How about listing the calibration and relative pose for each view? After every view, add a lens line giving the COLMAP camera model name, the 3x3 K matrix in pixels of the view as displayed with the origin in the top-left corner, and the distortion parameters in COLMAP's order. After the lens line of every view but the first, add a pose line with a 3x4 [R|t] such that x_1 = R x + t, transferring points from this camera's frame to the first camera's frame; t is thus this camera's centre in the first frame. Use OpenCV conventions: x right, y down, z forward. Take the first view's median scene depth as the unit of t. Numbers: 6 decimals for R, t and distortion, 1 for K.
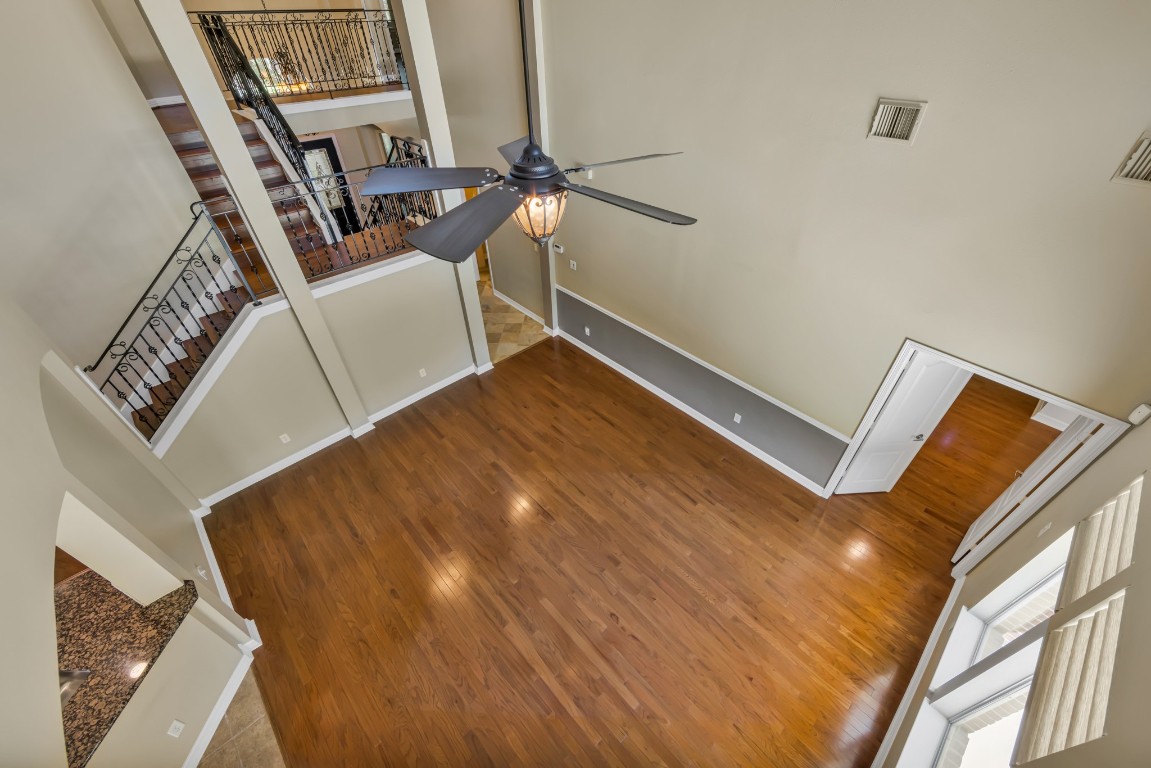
lens RADIAL K [[454.7, 0, 584.8], [0, 454.7, 392.7], [0, 0, 1]] dist [-0.001168, -0.000074]
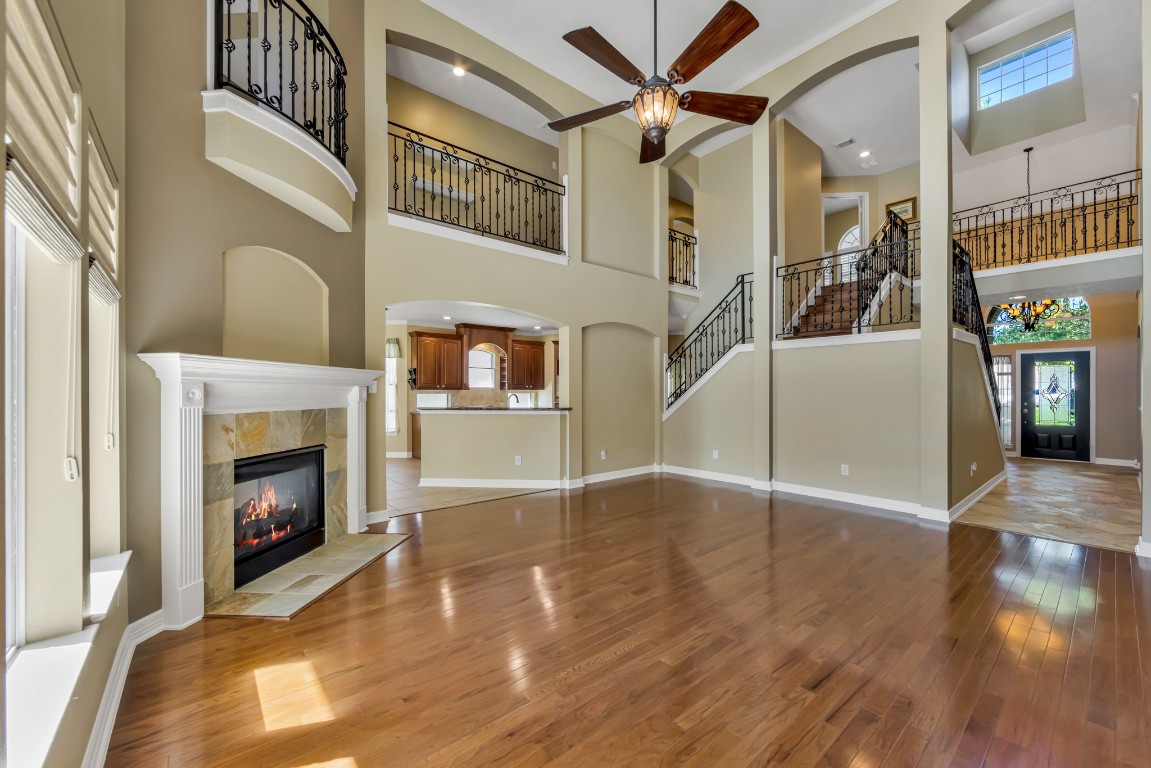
lens RADIAL K [[454.7, 0, 584.8], [0, 454.7, 392.7], [0, 0, 1]] dist [-0.001168, -0.000074]
pose [[-0.058032, 0.002900, -0.998311, 0.713835], [-0.662521, 0.747938, 0.040685, 0.186064], [0.746792, 0.663762, -0.041483, 0.784372]]
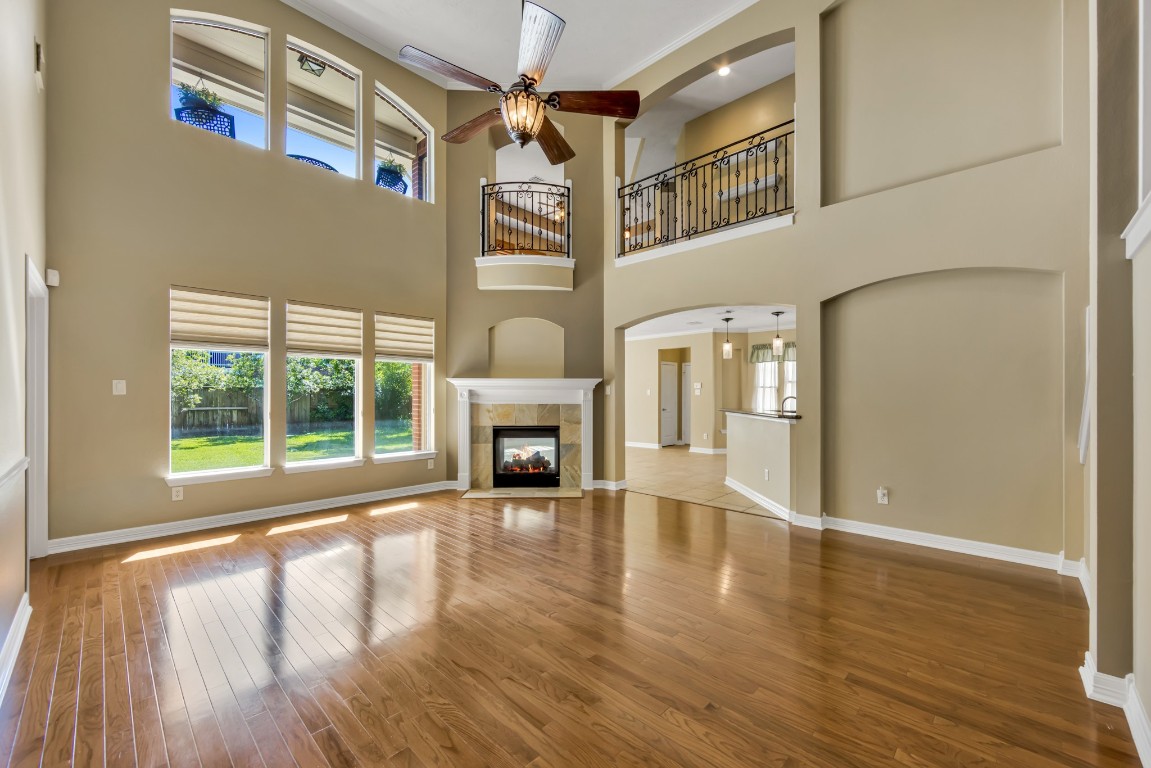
lens RADIAL K [[454.7, 0, 584.8], [0, 454.7, 392.7], [0, 0, 1]] dist [-0.001168, -0.000074]
pose [[-0.998840, 0.002385, -0.048100, -0.094506], [-0.030158, 0.747717, 0.663332, -0.363319], [0.037547, 0.664013, -0.746777, 1.399444]]
